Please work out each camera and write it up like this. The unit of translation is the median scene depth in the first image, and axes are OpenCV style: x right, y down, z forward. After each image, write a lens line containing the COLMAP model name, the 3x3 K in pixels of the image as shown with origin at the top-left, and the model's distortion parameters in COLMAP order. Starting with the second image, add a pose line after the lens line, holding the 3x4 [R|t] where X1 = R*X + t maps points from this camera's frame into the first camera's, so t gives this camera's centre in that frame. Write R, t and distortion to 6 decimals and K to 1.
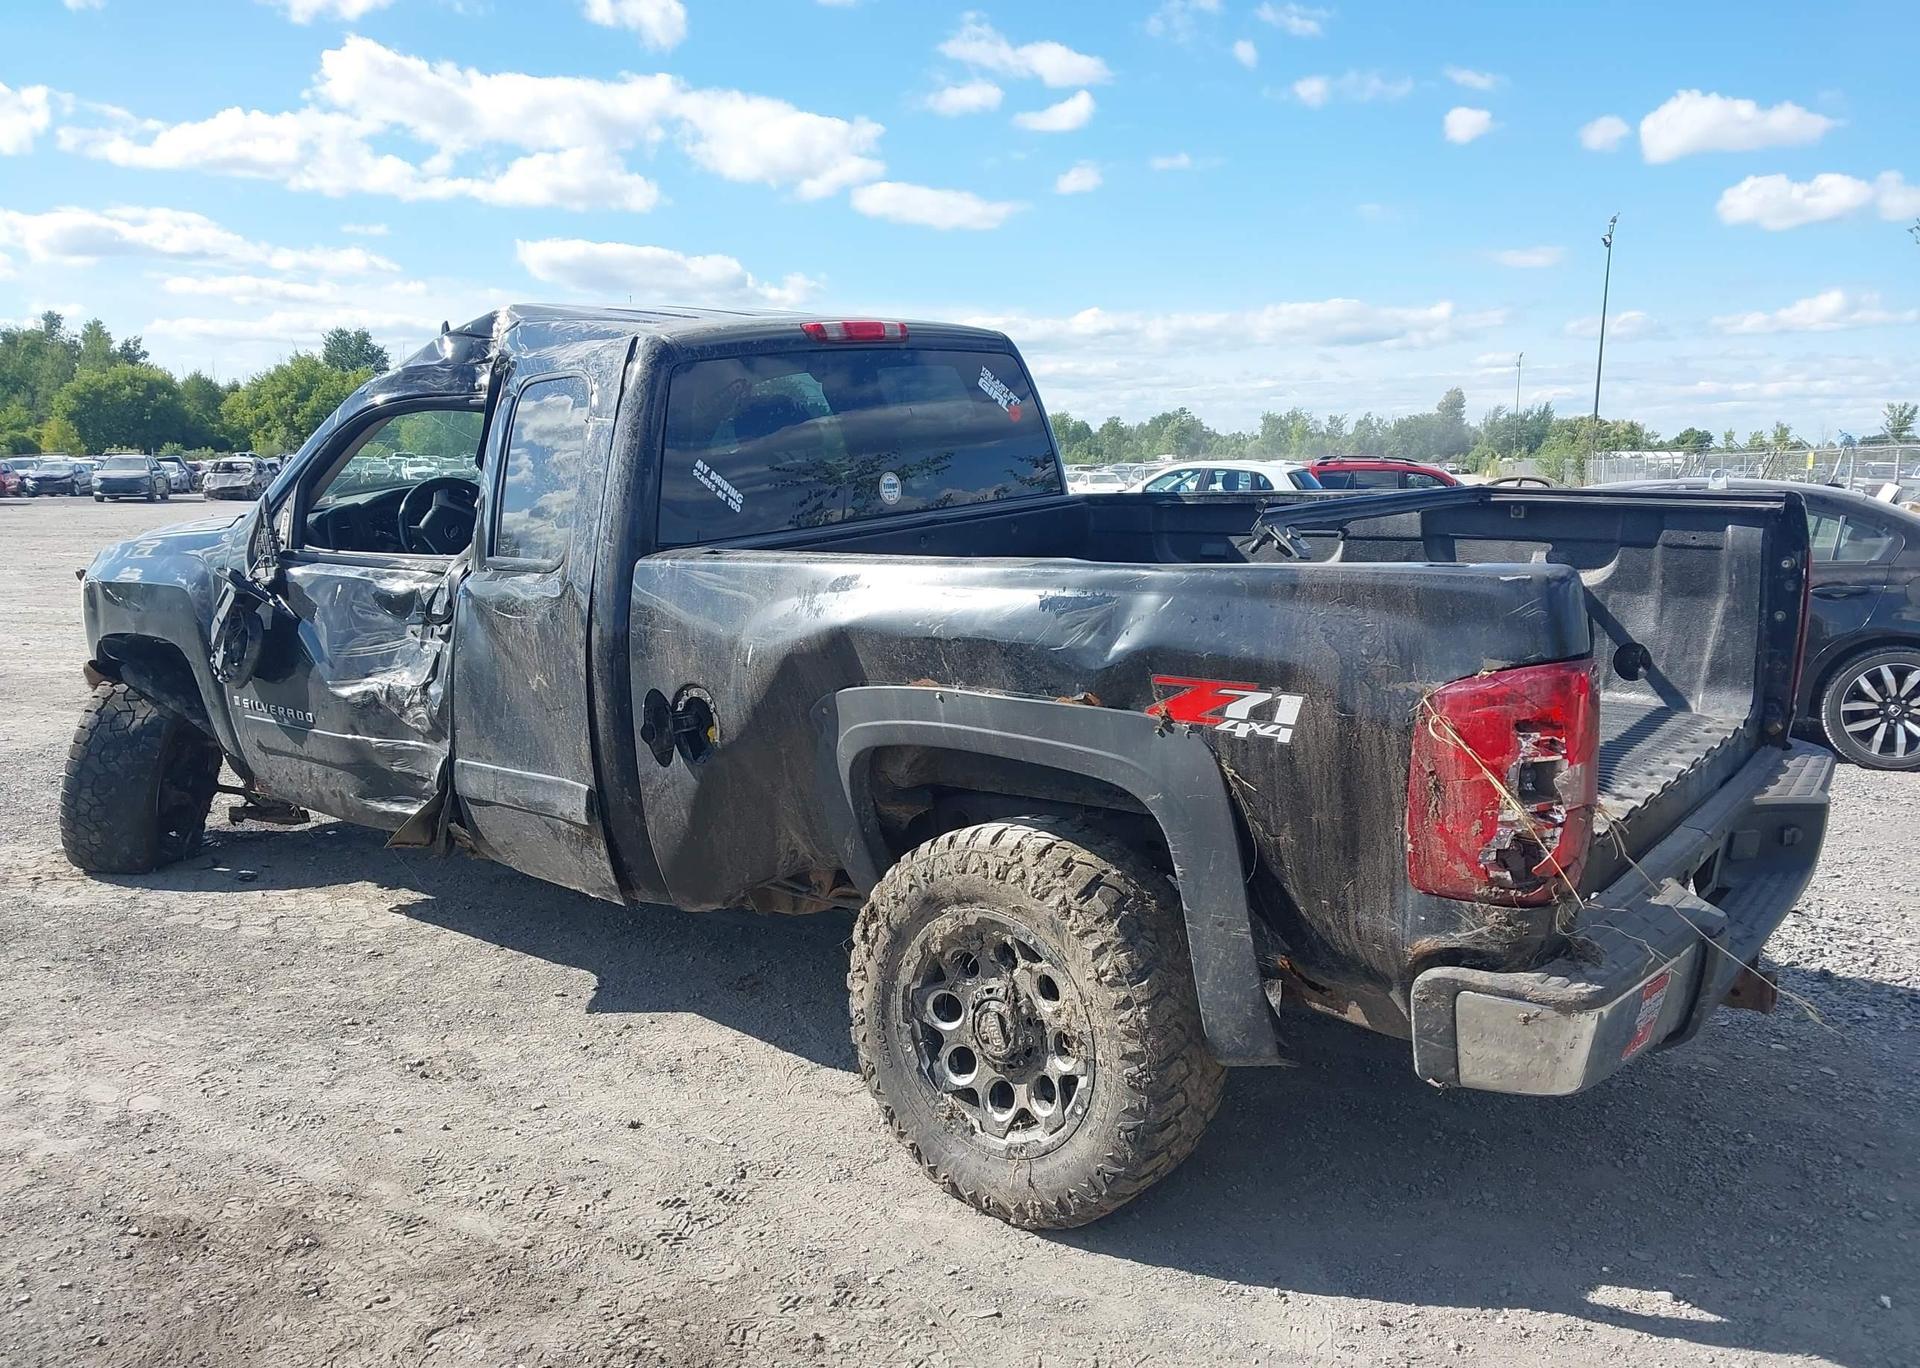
lens RADIAL K [[1522.6, 0, 960.0], [0, 1522.6, 684.0], [0, 0, 1]] dist [0.038961, -0.070682]
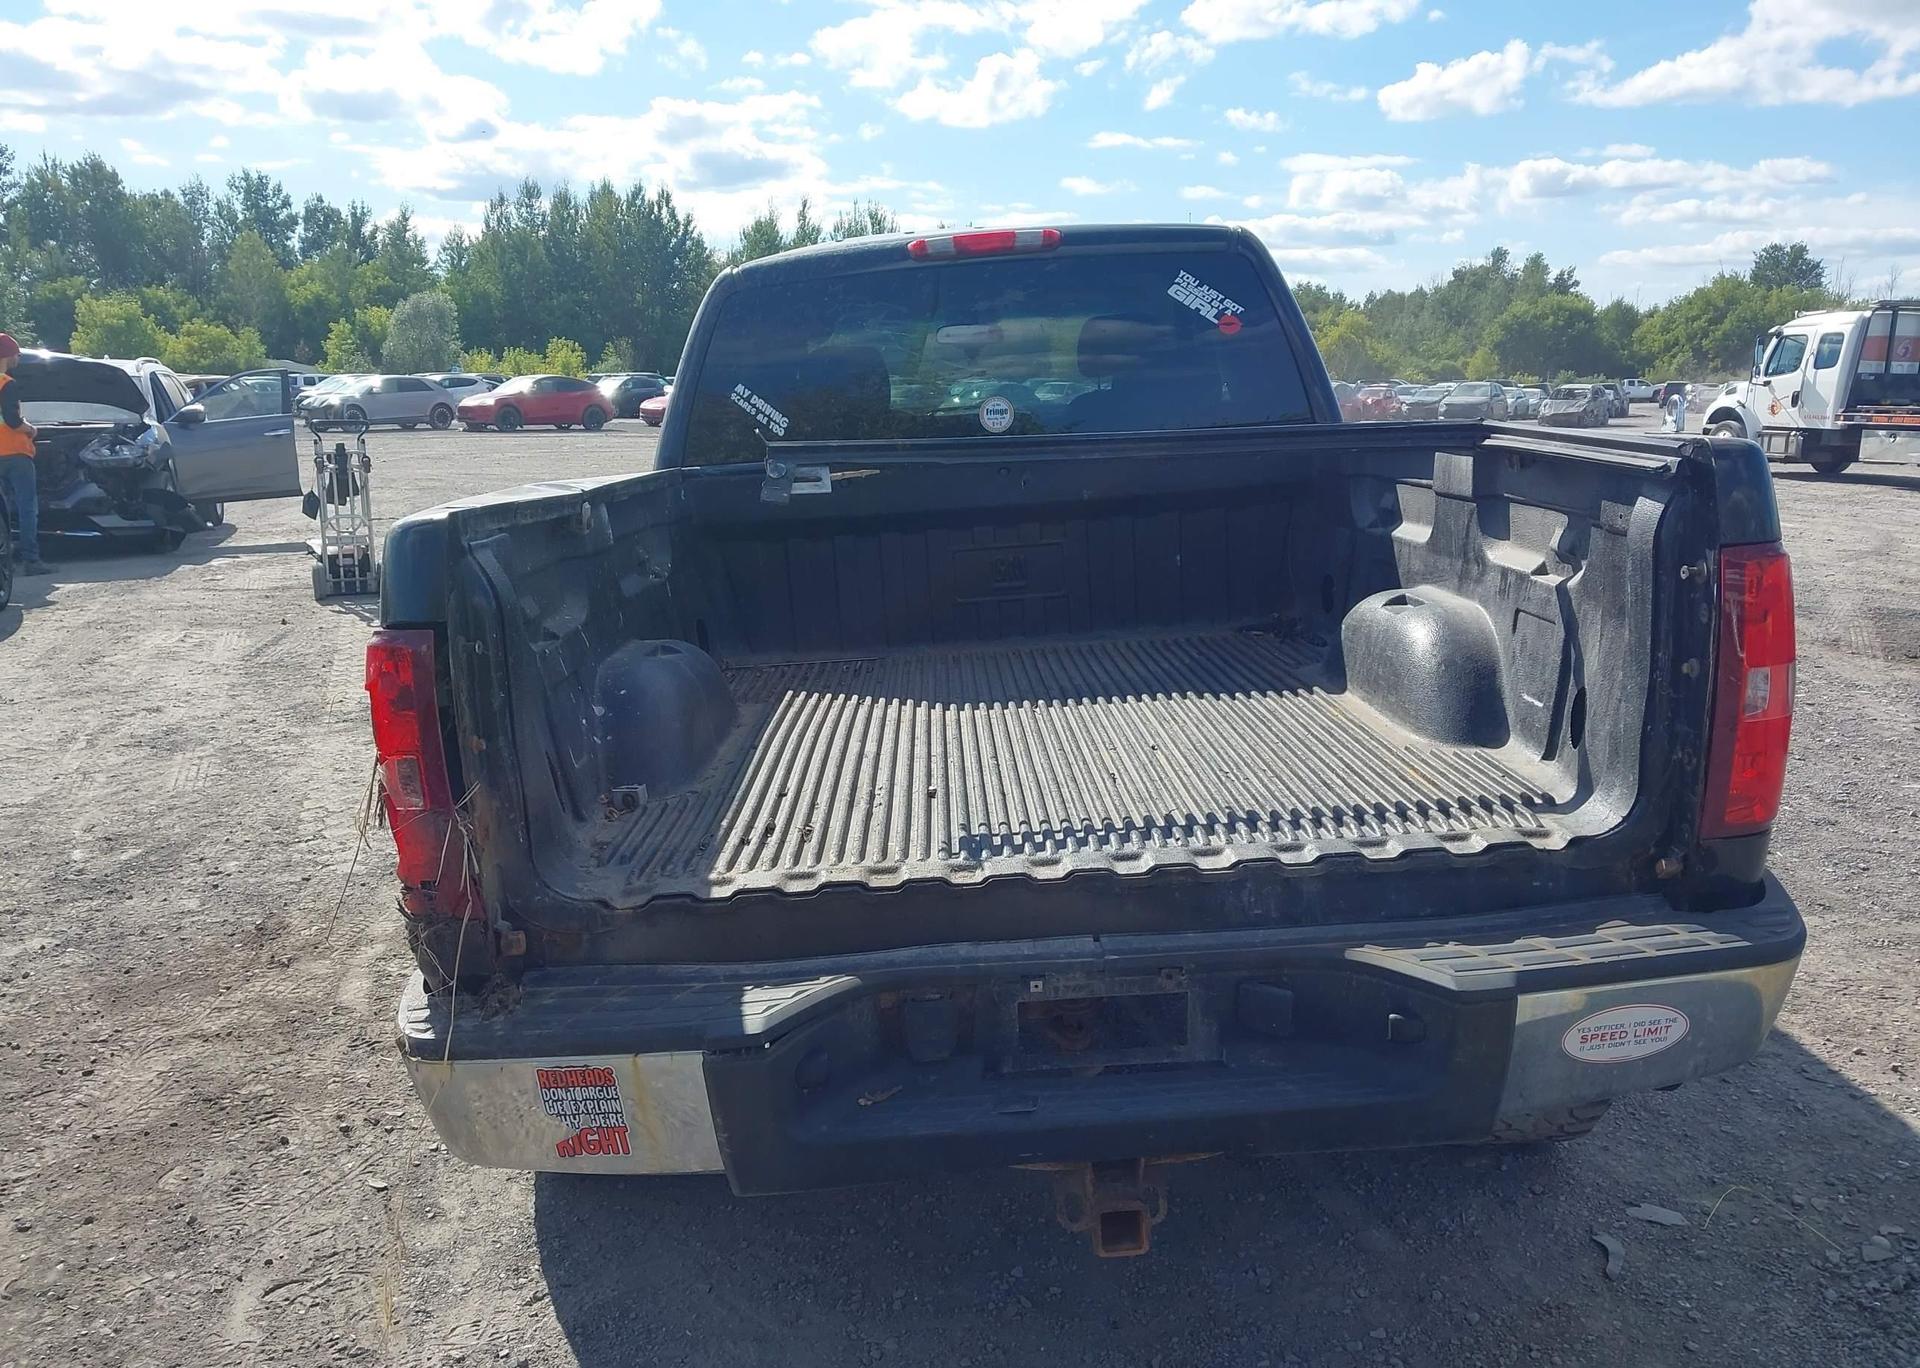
lens RADIAL K [[1498.7, 0, 1009.2], [0, 1498.7, 787.4], [0, 0, 1]] dist [0.002590, 0.001781]
pose [[0.642144, 0.193814, -0.741679, 0.777513], [-0.106735, 0.980692, 0.163862, -0.064289], [0.759117, -0.026060, 0.650432, 0.460254]]
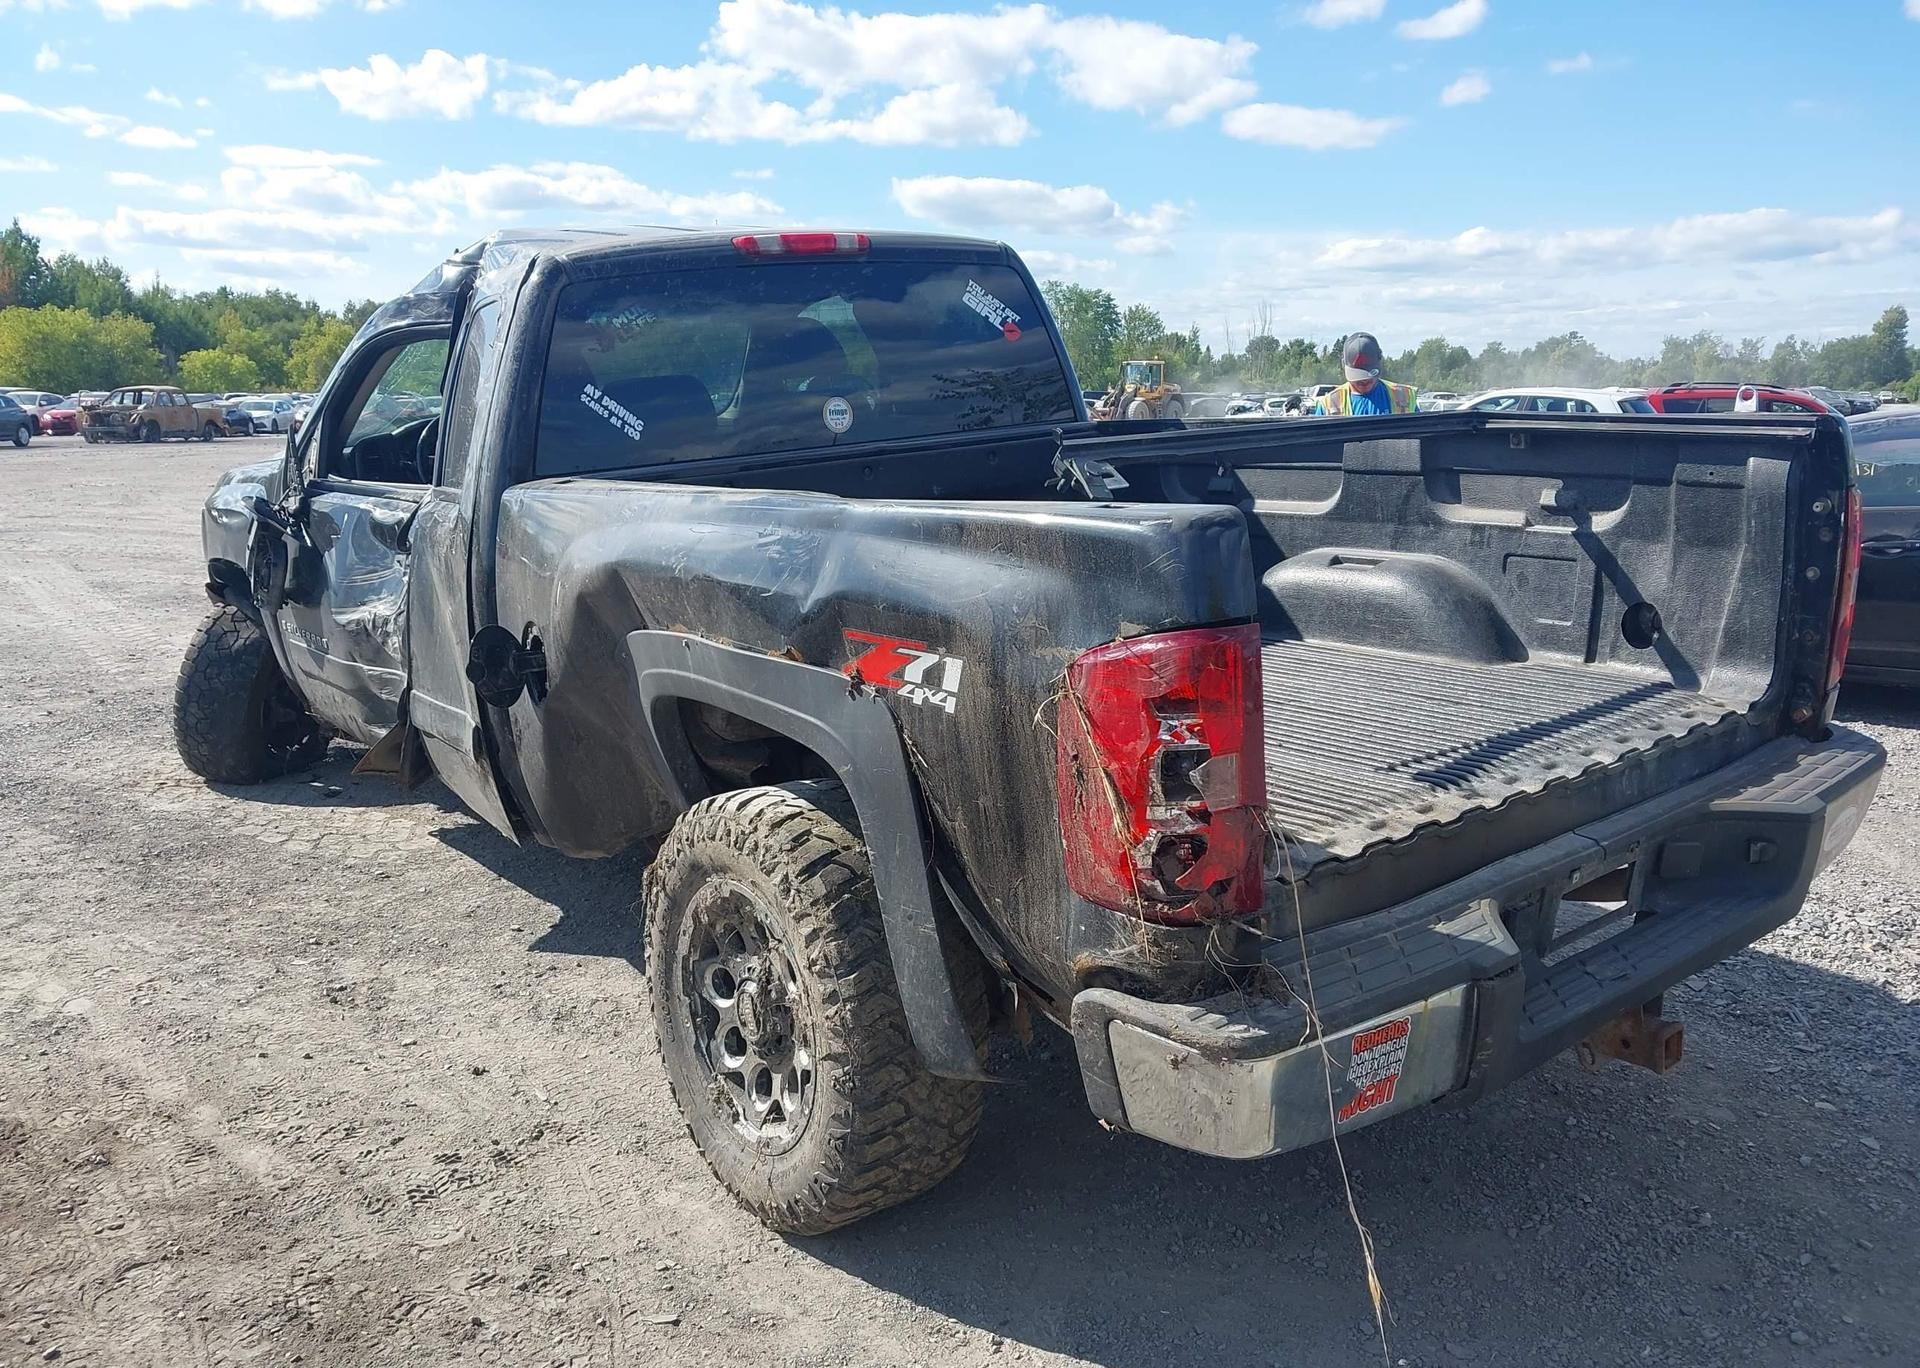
lens RADIAL K [[1527.2, 0, 958.4], [0, 1527.2, 691.5], [0, 0, 1]] dist [-0.009650, 0.014207]
pose [[0.972626, 0.037067, -0.229400, 0.278904], [-0.026090, 0.998373, 0.050702, -0.011245], [0.230907, -0.043329, 0.972011, 0.122092]]
